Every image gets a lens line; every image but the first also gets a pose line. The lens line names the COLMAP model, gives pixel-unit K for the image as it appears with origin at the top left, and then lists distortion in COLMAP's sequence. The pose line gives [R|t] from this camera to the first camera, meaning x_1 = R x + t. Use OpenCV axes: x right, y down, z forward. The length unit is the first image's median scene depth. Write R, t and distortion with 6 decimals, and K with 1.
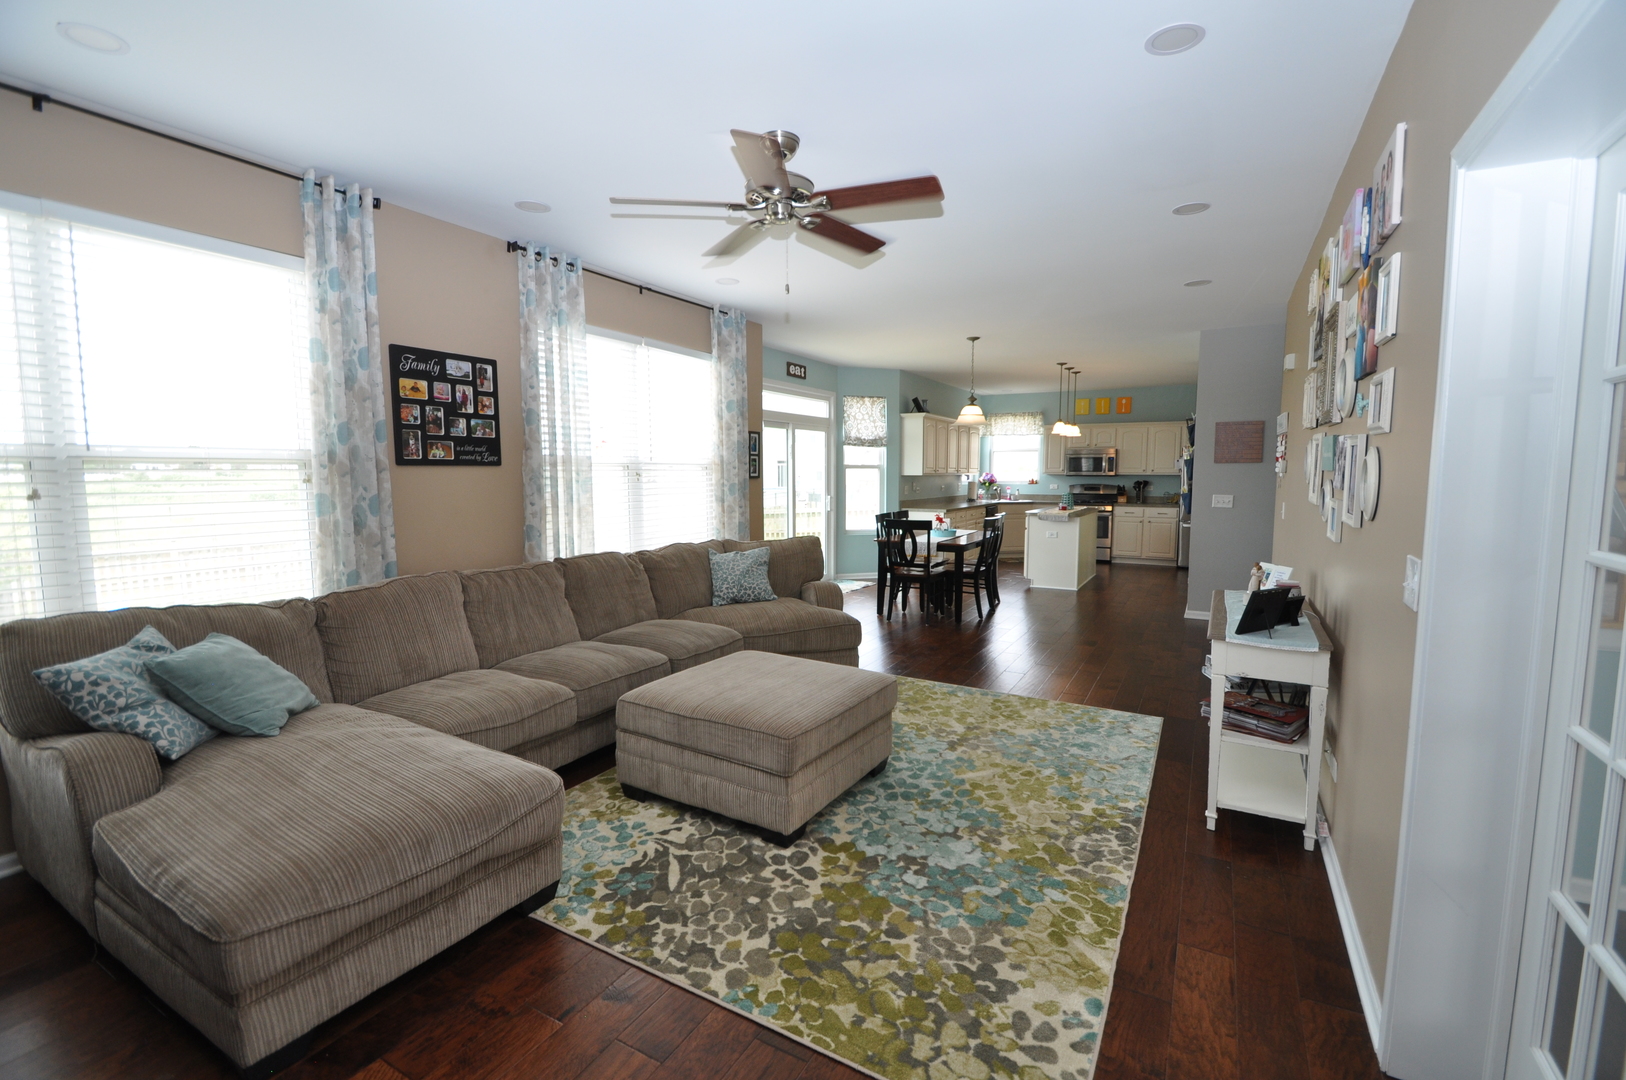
lens RADIAL K [[707.9, 0, 811.4], [0, 707.9, 535.9], [0, 0, 1]] dist [-0.002998, -0.006841]
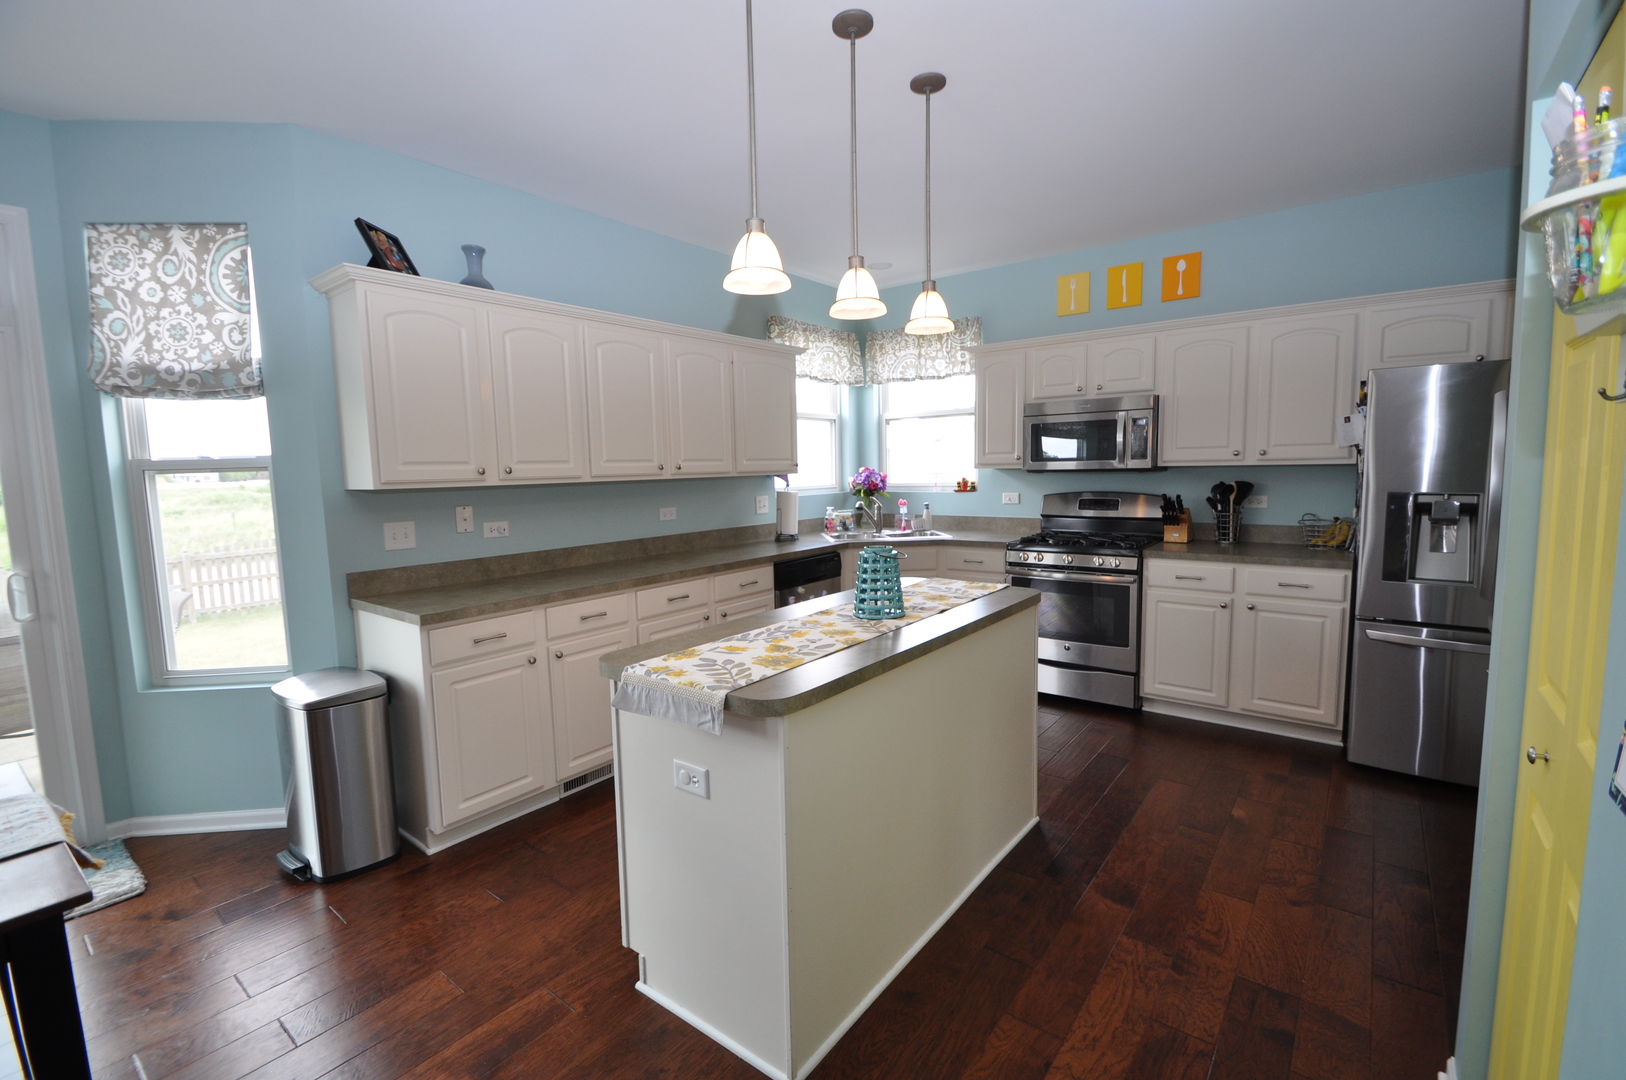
lens RADIAL K [[707.9, 0, 816.3], [0, 707.9, 536.2], [0, 0, 1]] dist [-0.002998, -0.006841]
pose [[0.990070, -0.011517, -0.140102, 0.378072], [0.012662, 0.999893, 0.007283, -0.068334], [0.140003, -0.008985, 0.990110, 0.756347]]
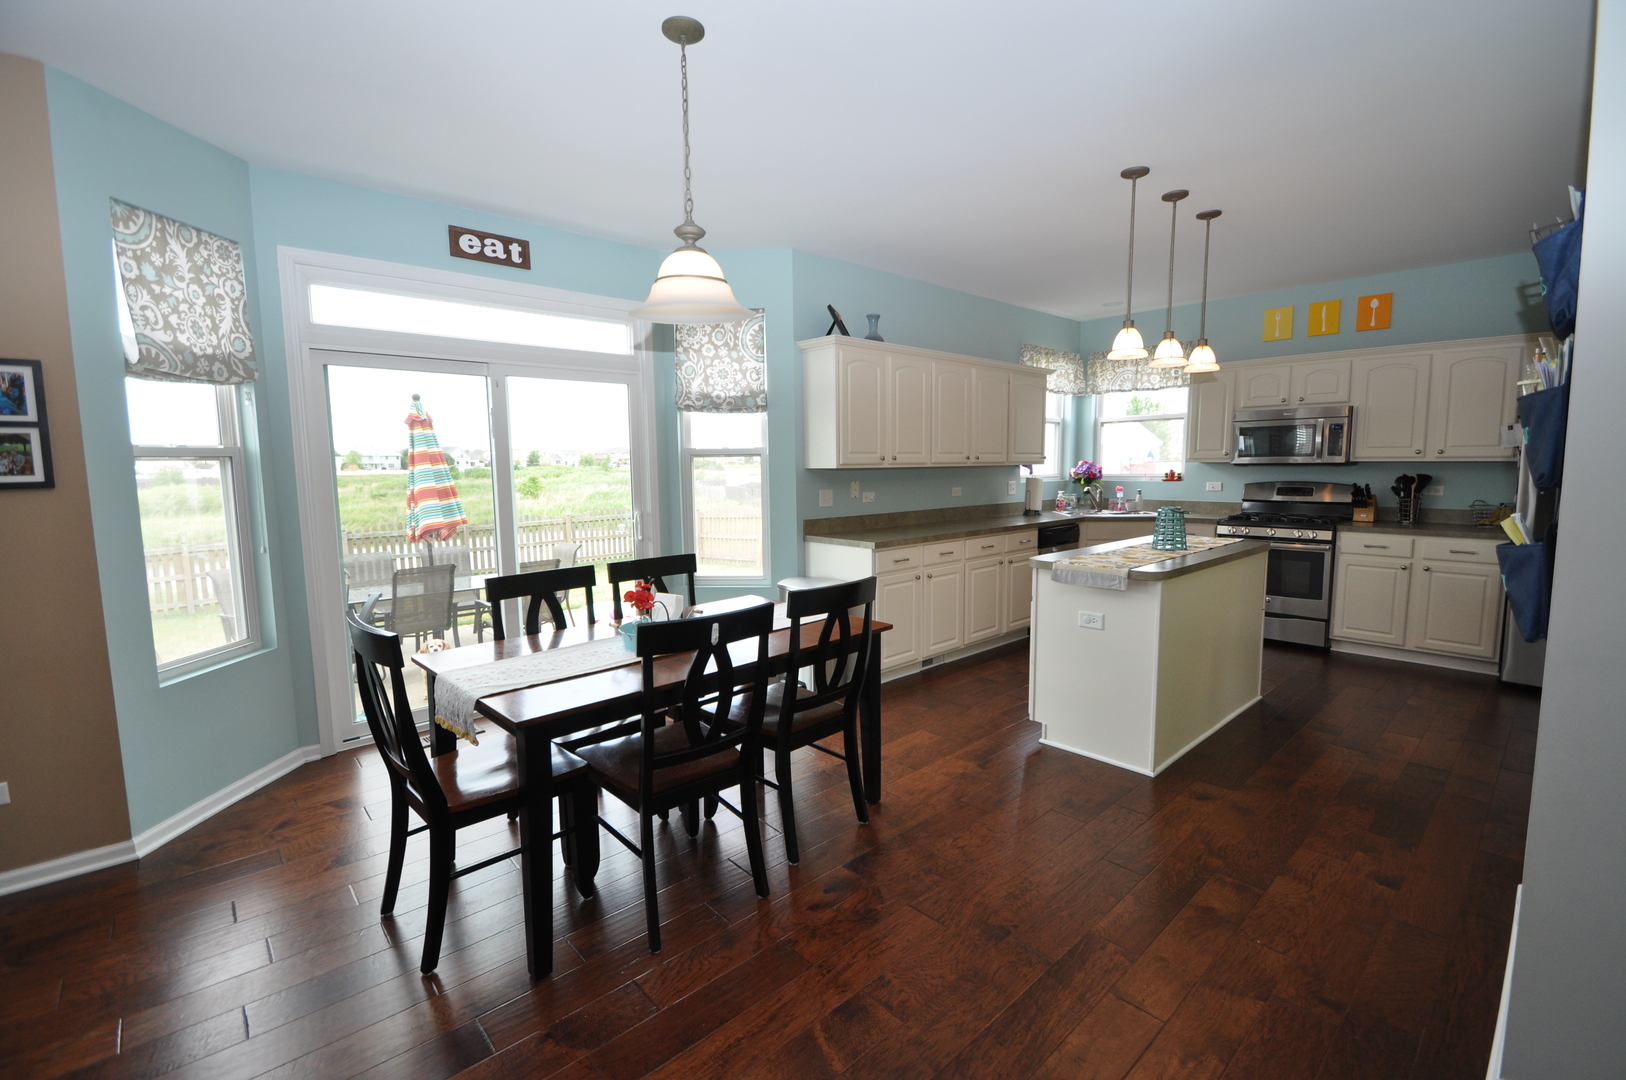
lens RADIAL K [[707.9, 0, 809.6], [0, 707.9, 537.4], [0, 0, 1]] dist [-0.002998, -0.006841]
pose [[0.951831, 0.018906, -0.306041, 0.289729], [-0.014904, 0.999770, 0.015408, -0.047594], [0.306262, -0.010104, 0.951894, 0.552087]]
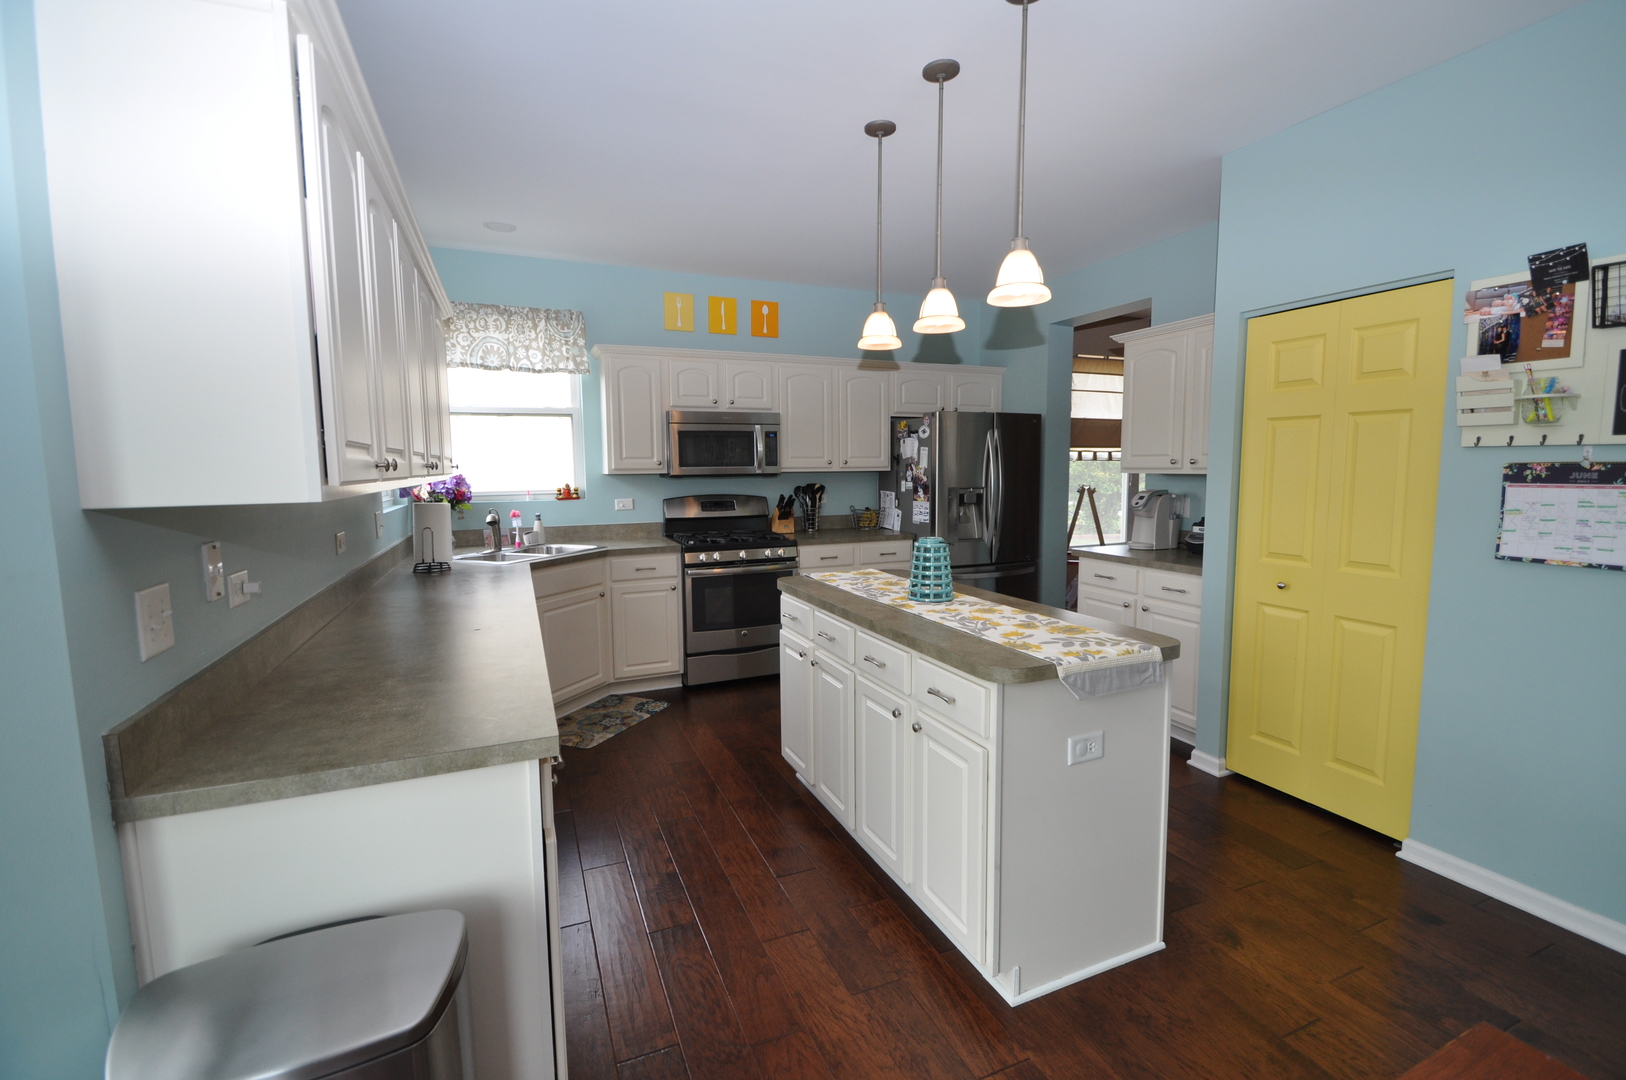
lens RADIAL K [[707.9, 0, 822.4], [0, 707.9, 536.2], [0, 0, 1]] dist [-0.002998, -0.006841]
pose [[0.593327, -0.089529, 0.799967, 0.109991], [0.085533, 0.995181, 0.047937, -0.080319], [-0.800405, 0.039981, 0.598125, 0.876050]]
